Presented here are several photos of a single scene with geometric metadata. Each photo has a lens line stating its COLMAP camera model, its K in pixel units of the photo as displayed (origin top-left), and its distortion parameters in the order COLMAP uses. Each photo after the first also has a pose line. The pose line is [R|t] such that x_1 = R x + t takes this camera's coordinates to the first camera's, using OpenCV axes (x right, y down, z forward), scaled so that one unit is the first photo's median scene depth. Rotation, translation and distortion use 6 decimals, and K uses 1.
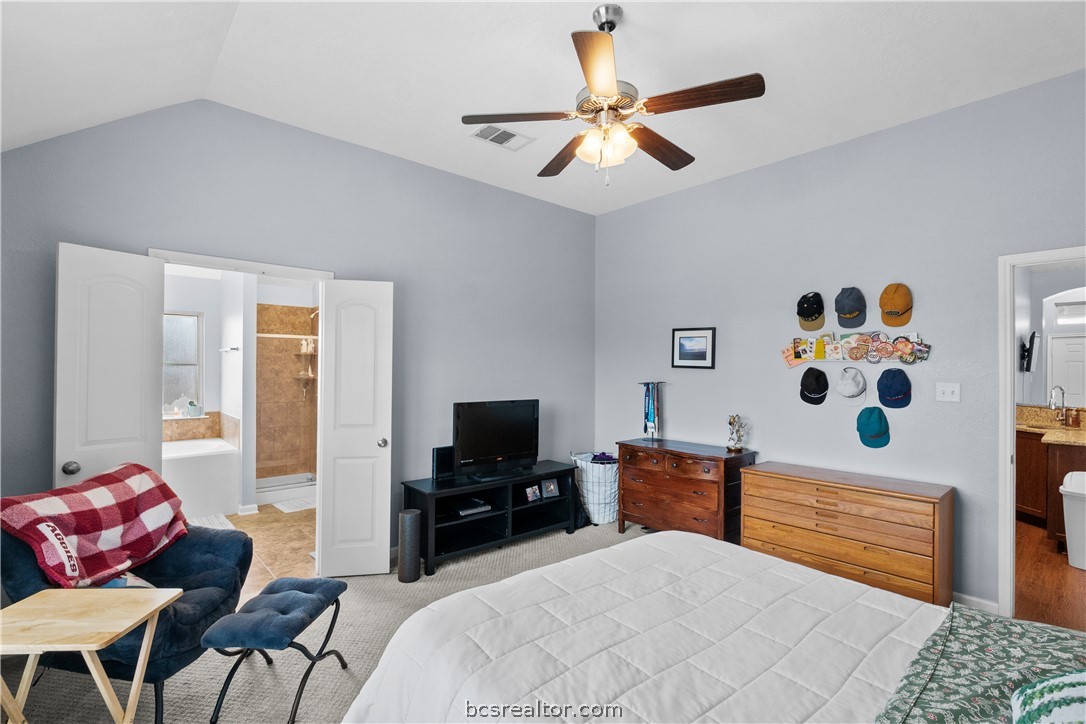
lens RADIAL K [[500.6, 0, 538.1], [0, 500.6, 366.6], [0, 0, 1]] dist [-0.011828, 0.000071]
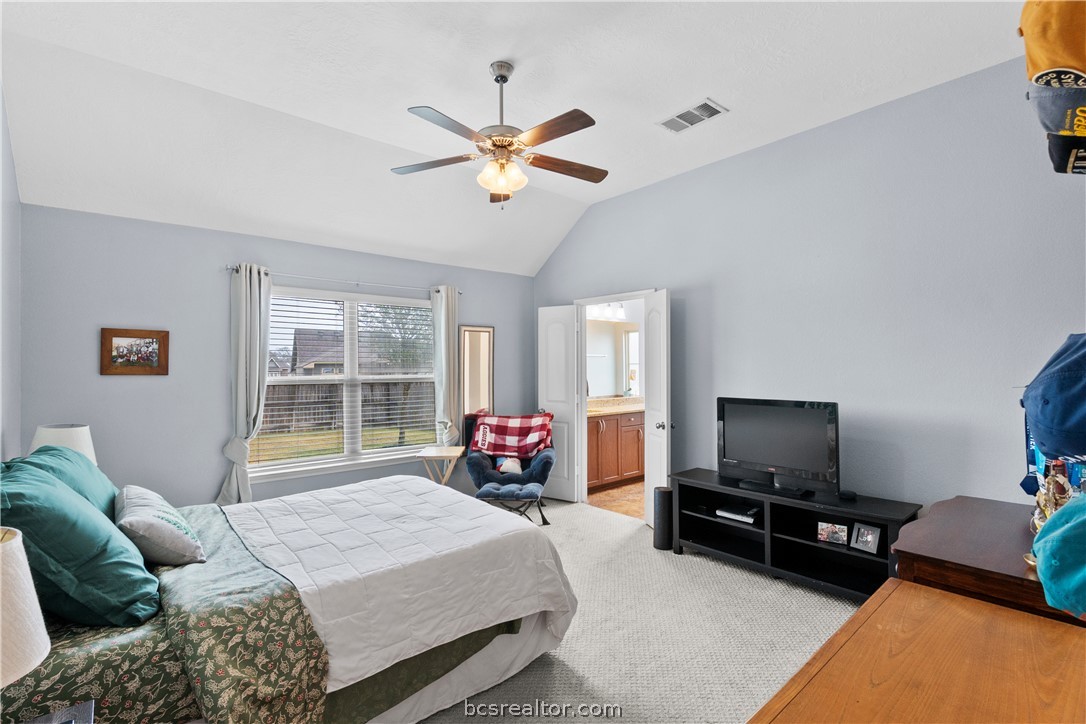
lens RADIAL K [[500.6, 0, 538.1], [0, 500.6, 366.6], [0, 0, 1]] dist [-0.011828, 0.000071]
pose [[-0.002767, -0.006804, -0.999973, 0.865140], [0.006504, 0.999956, -0.006822, 0.017943], [0.999975, -0.006523, -0.002722, 0.702068]]
